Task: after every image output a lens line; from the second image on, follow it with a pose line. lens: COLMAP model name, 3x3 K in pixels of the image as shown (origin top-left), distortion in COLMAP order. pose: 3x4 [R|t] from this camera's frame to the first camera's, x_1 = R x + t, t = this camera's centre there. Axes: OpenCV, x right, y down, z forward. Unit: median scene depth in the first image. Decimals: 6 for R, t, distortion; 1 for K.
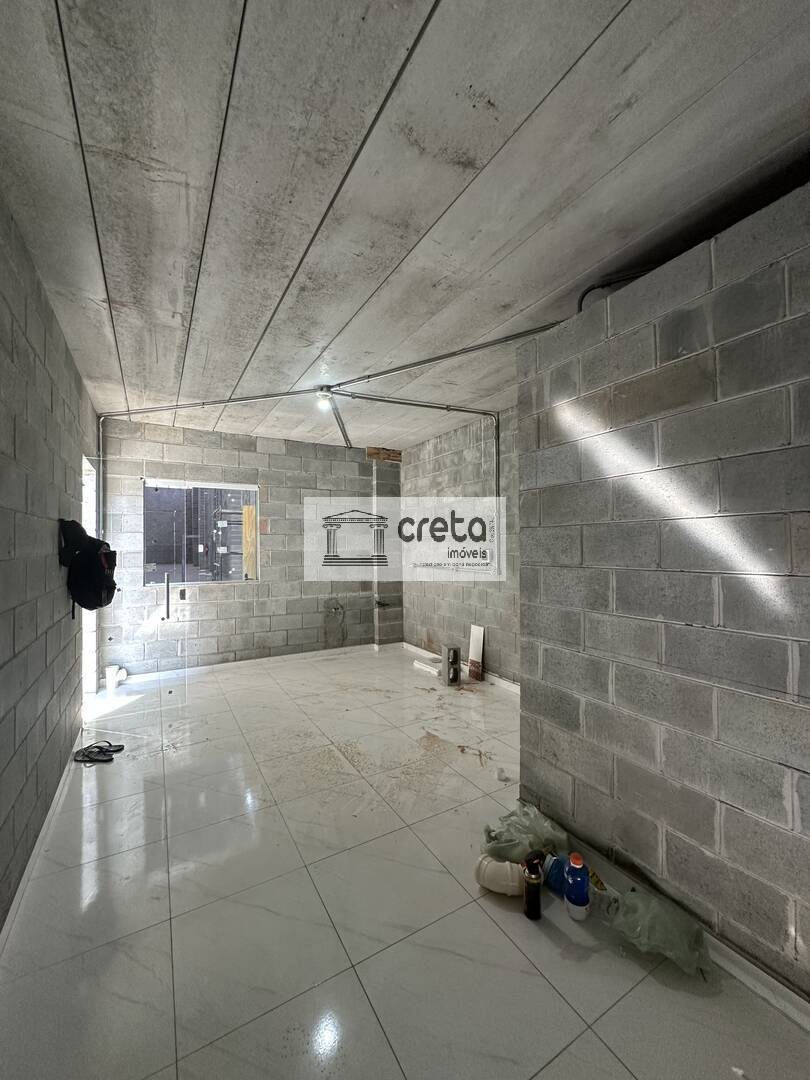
lens RADIAL K [[430.7, 0, 408.8], [0, 430.7, 542.9], [0, 0, 1]] dist [-0.007452, 0.000711]
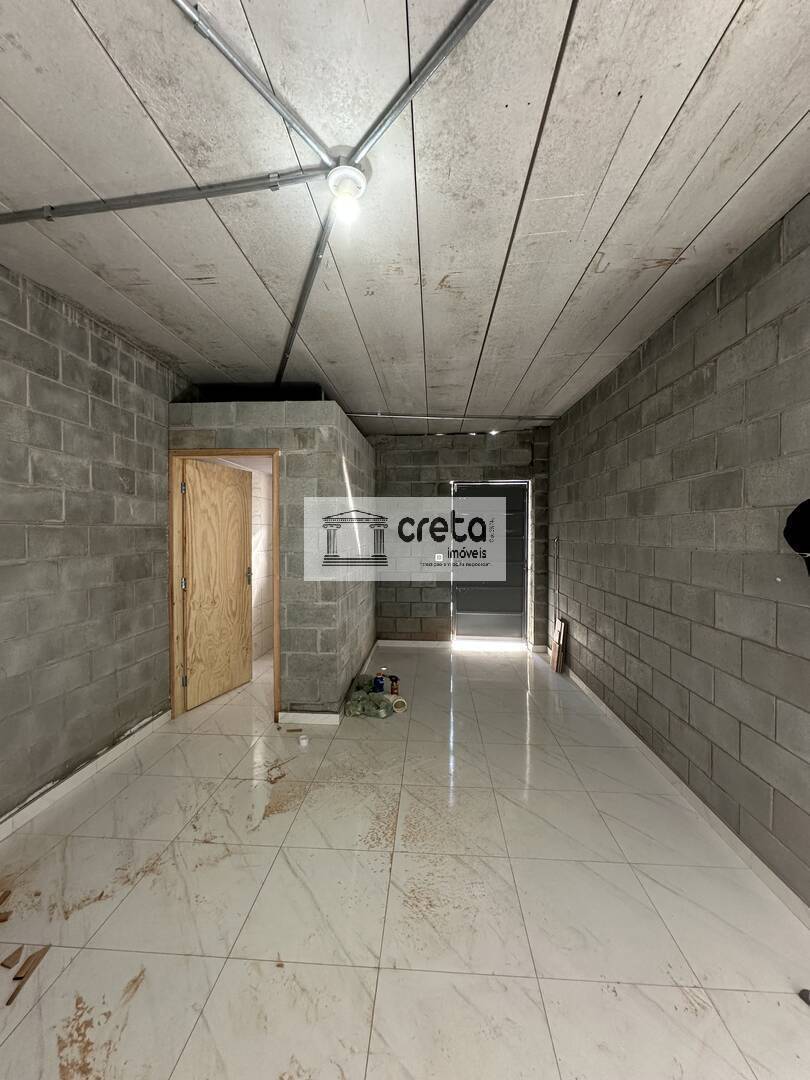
lens RADIAL K [[430.7, 0, 406.6], [0, 430.7, 537.2], [0, 0, 1]] dist [-0.007452, 0.000711]
pose [[-0.828887, -0.002561, 0.559410, -0.539893], [-0.001748, 0.999996, 0.001988, -0.004354], [-0.559413, 0.000670, -0.828889, 1.489887]]
